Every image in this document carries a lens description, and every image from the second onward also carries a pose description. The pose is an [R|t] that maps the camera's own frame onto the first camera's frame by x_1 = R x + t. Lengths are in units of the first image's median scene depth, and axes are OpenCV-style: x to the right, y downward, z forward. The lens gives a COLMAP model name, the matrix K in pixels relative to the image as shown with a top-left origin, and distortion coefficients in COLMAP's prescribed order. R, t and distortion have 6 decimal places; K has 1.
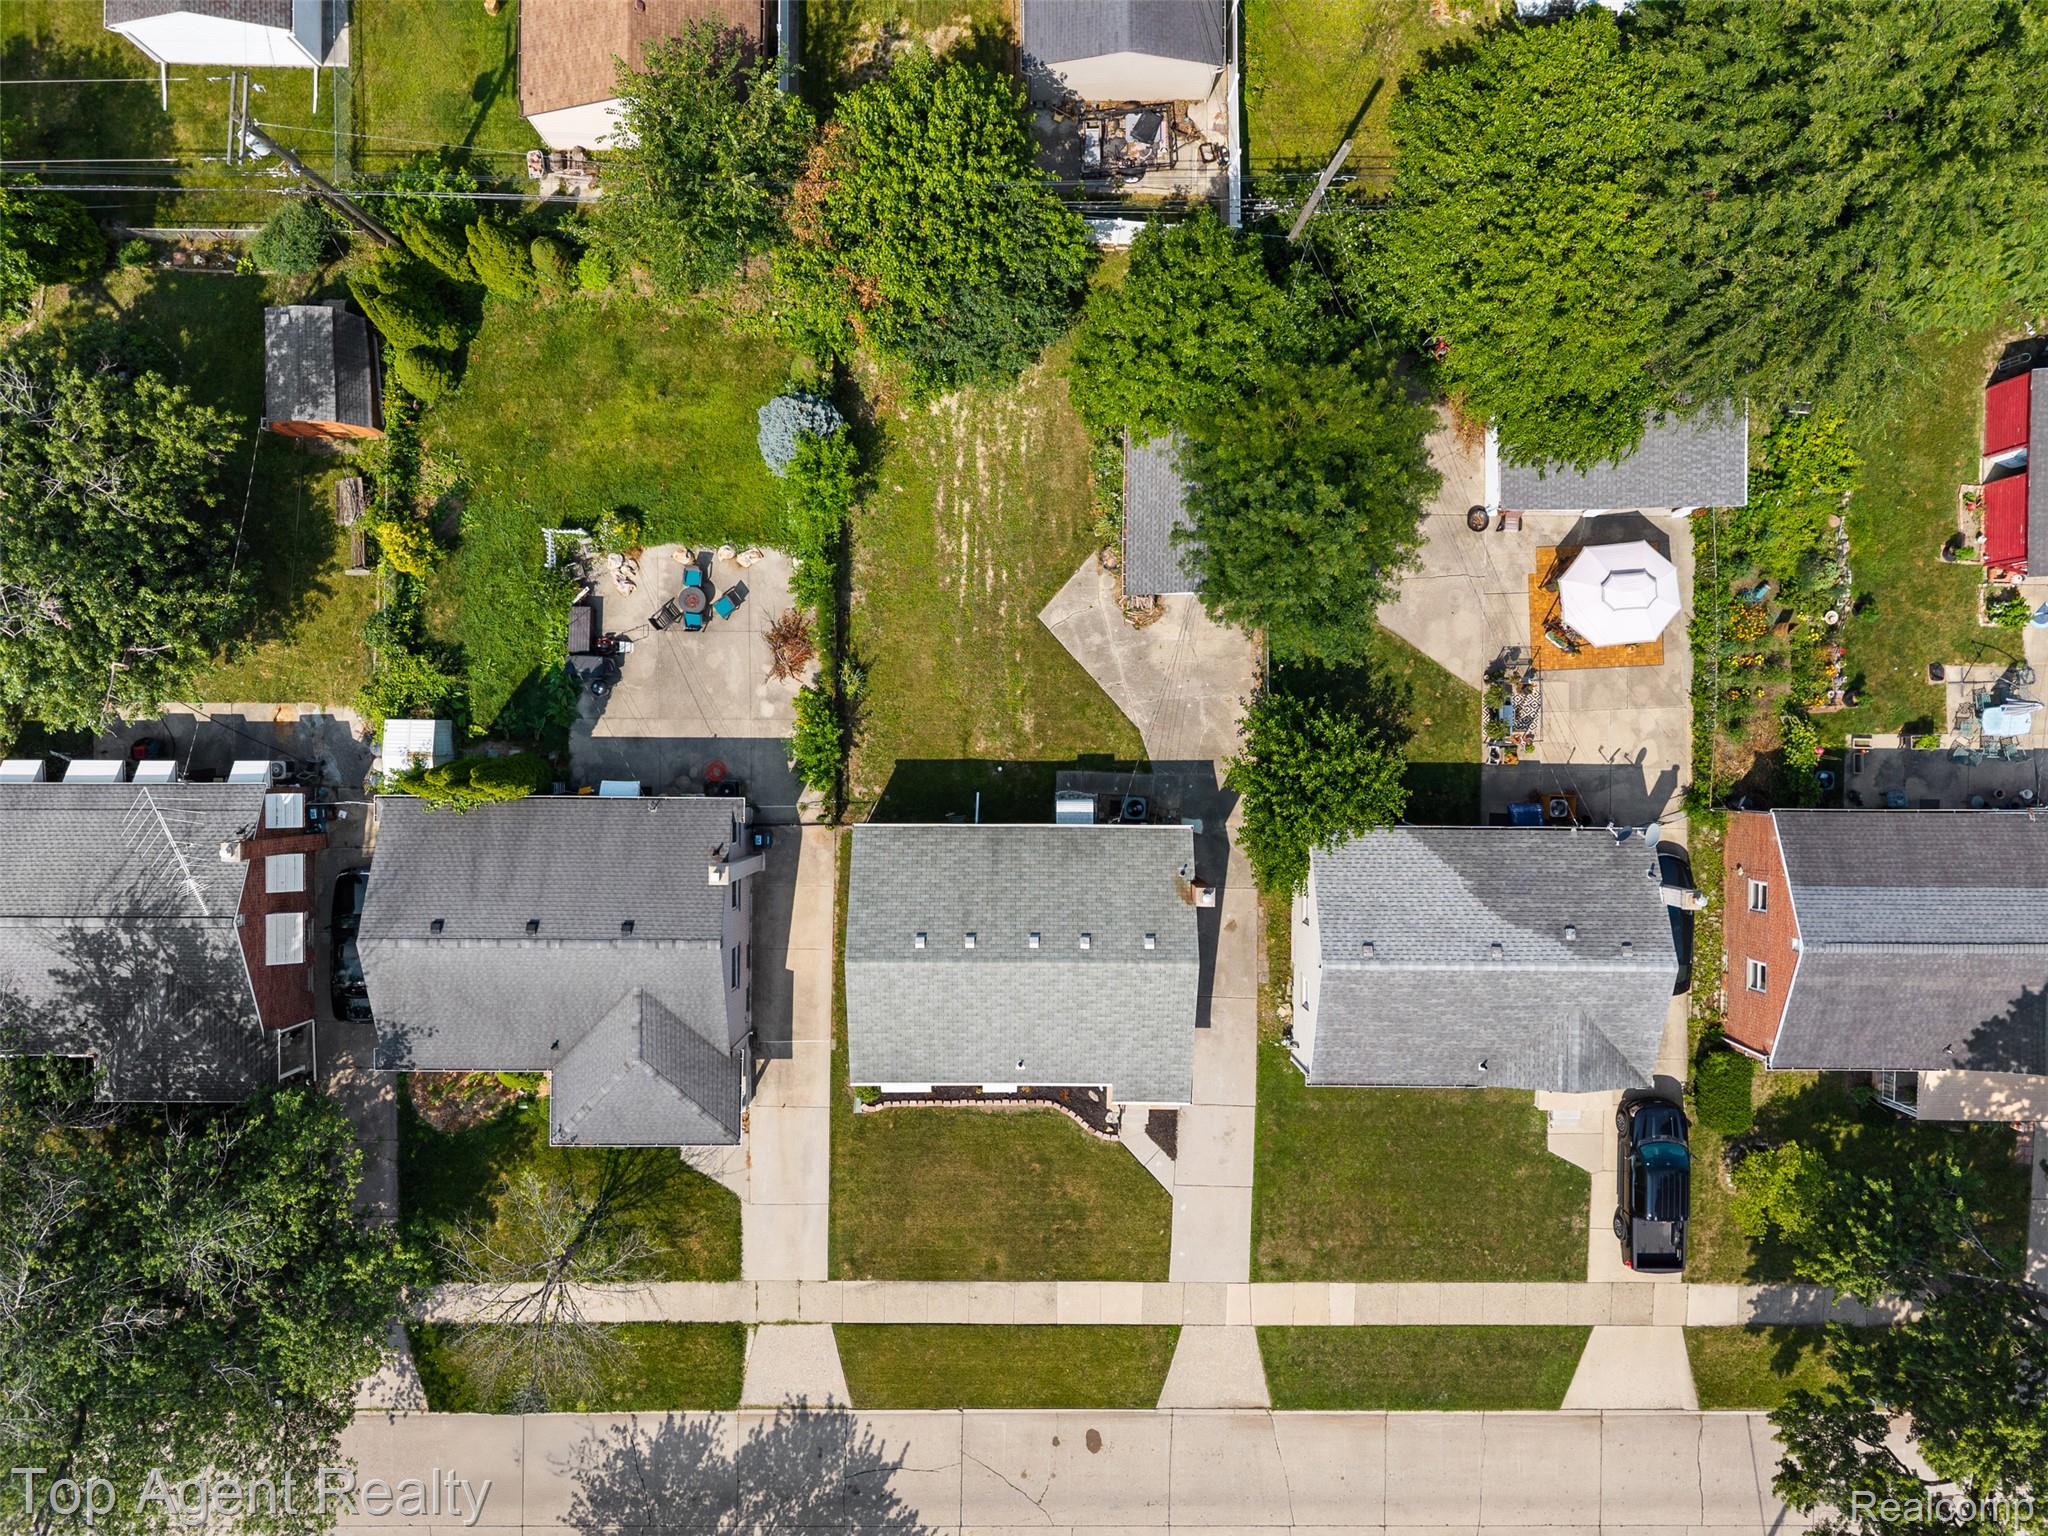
lens RADIAL K [[1368.7, 0, 1022.7], [0, 1368.7, 777.9], [0, 0, 1]] dist [0.031222, -0.030516]
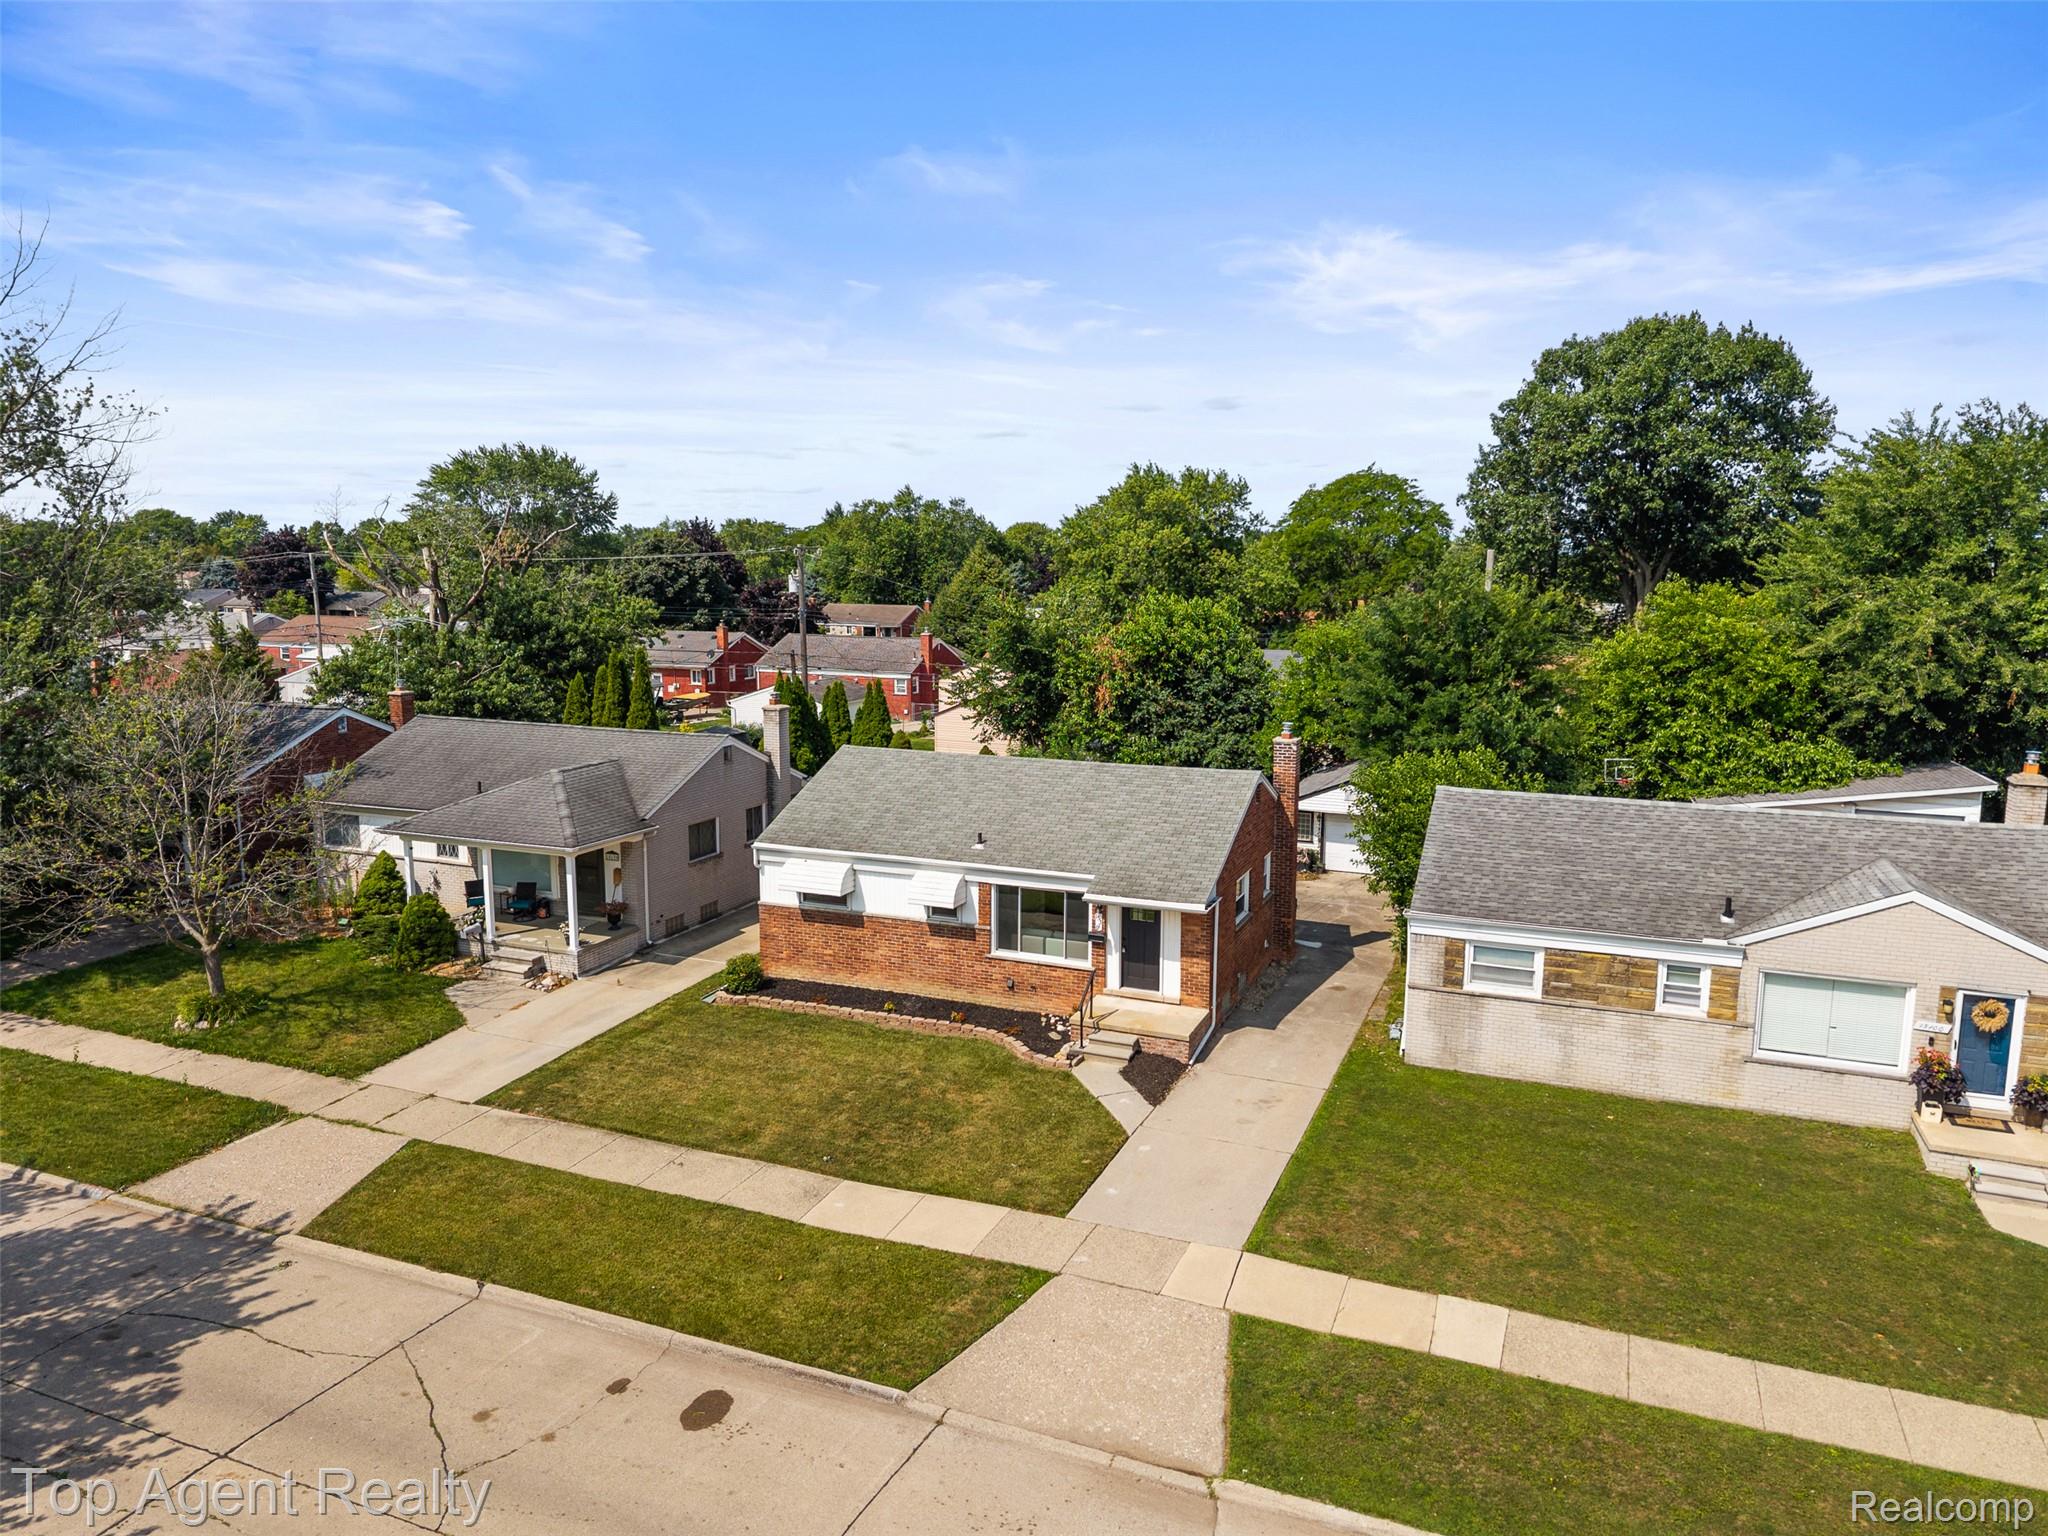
lens RADIAL K [[1368.7, 0, 1027.8], [0, 1368.7, 767.2], [0, 0, 1]] dist [0.031222, -0.030516]
pose [[0.927163, 0.049397, -0.371389, 0.253886], [-0.374645, 0.131002, -0.917867, 0.761683], [0.003313, 0.990151, 0.139966, 0.793799]]
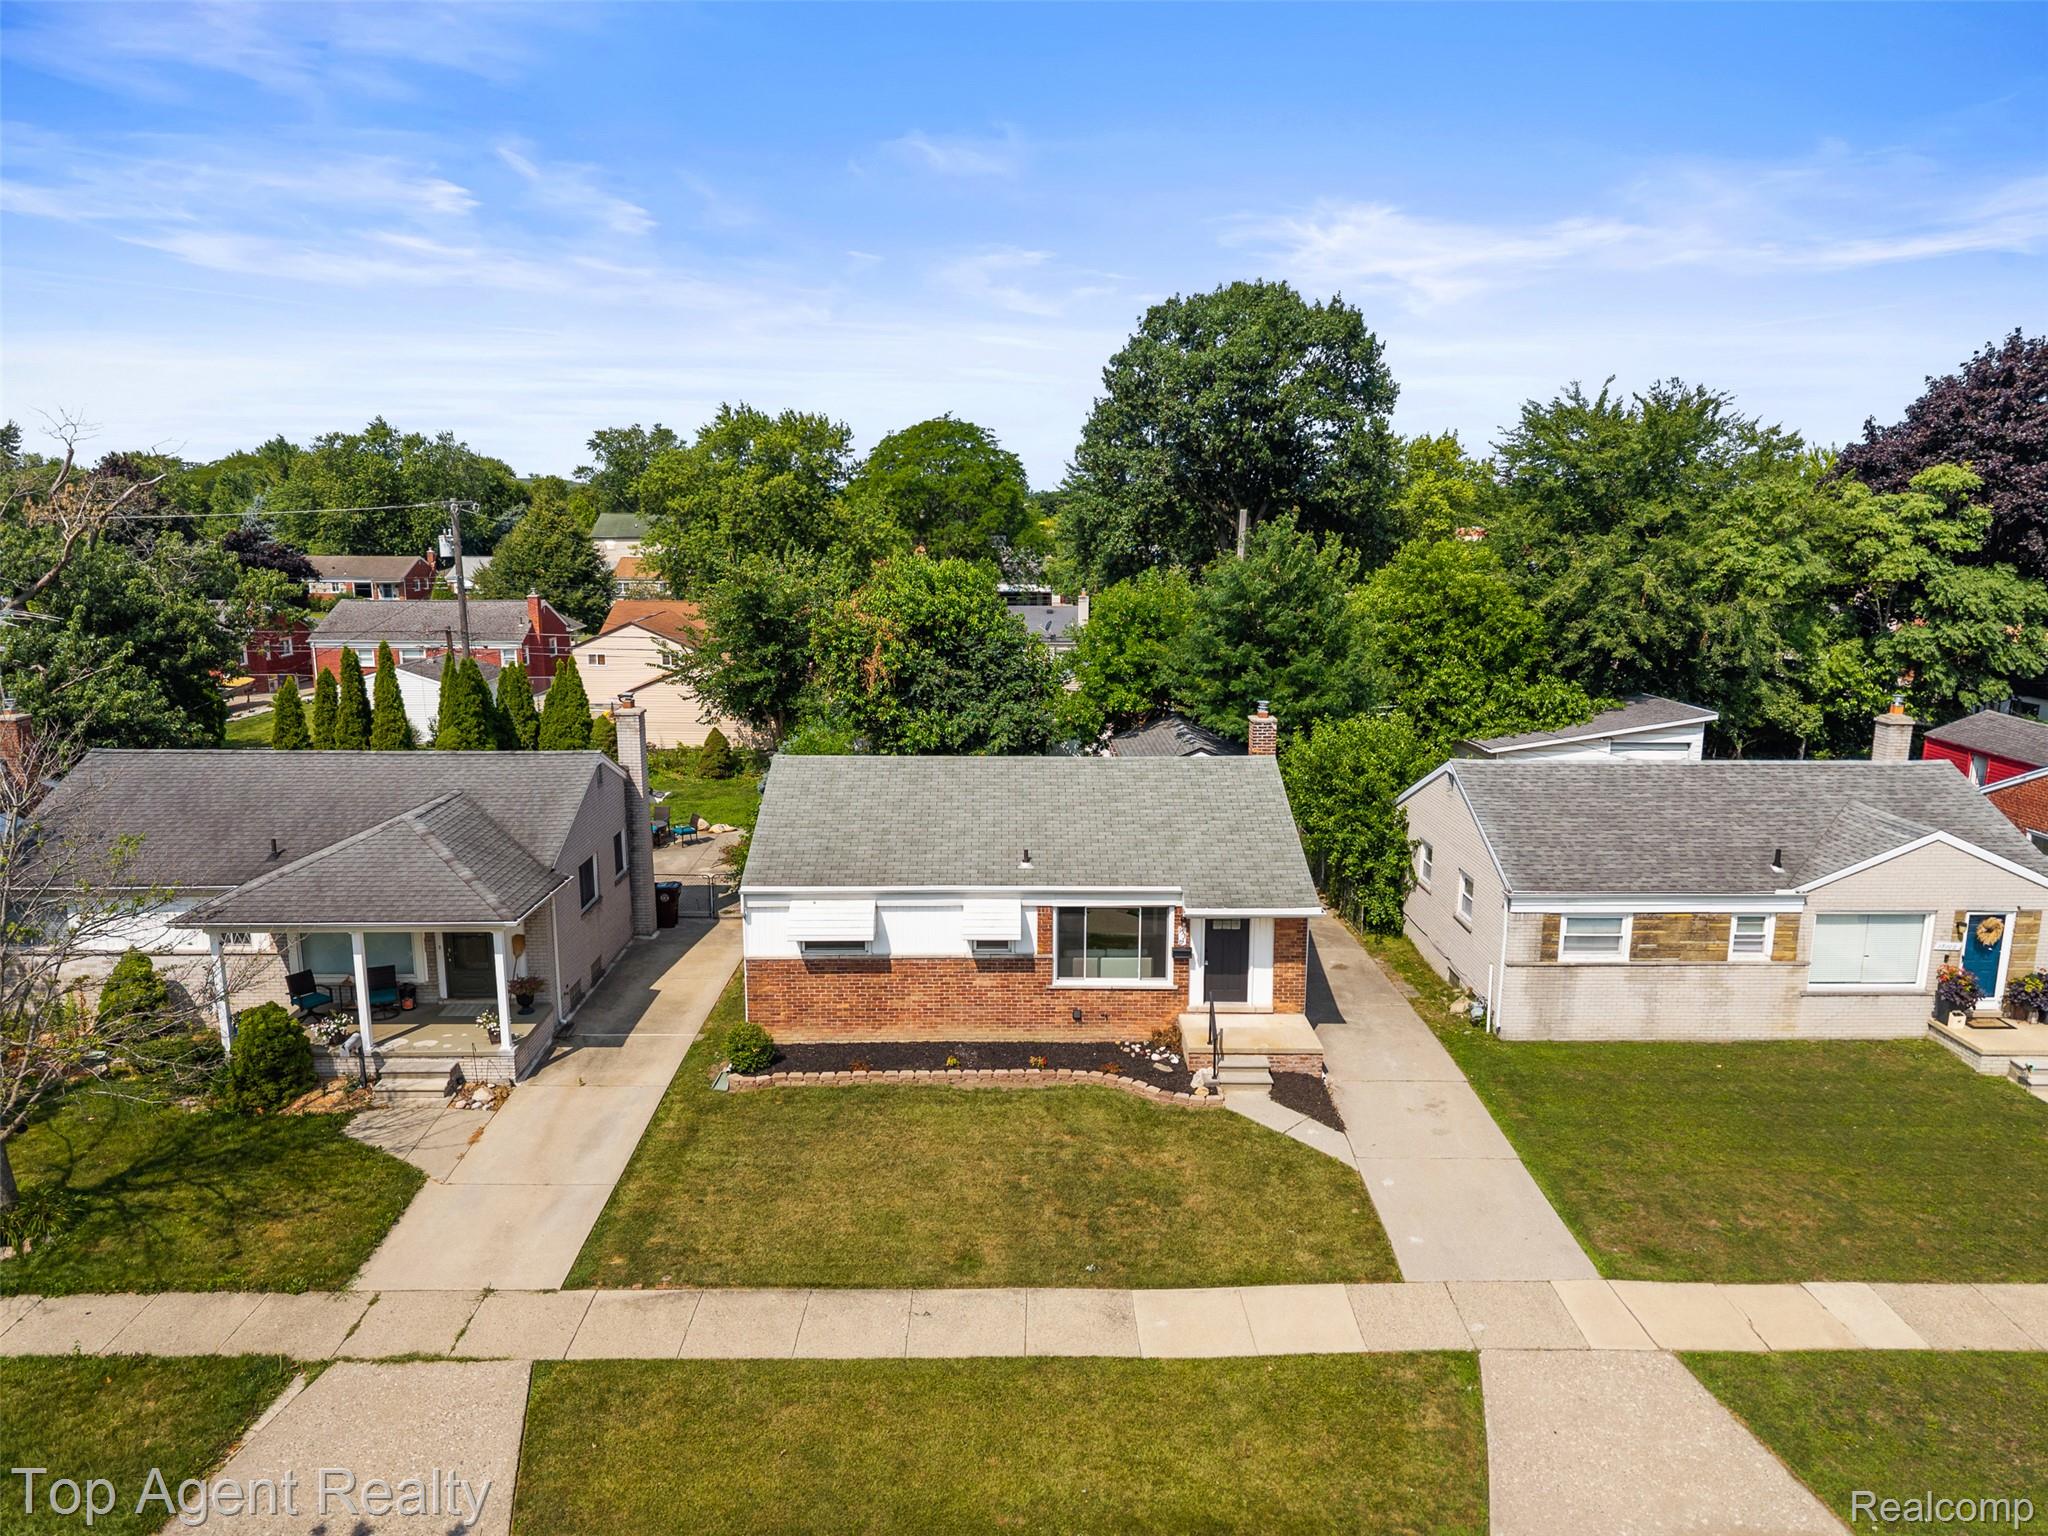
lens RADIAL K [[1368.7, 0, 1026.4], [0, 1368.7, 768.5], [0, 0, 1]] dist [0.031222, -0.030516]
pose [[0.999693, -0.011692, 0.021860, -0.012804], [0.023662, 0.186982, -0.982078, 0.735641], [0.007395, 0.982294, 0.187201, 0.774934]]
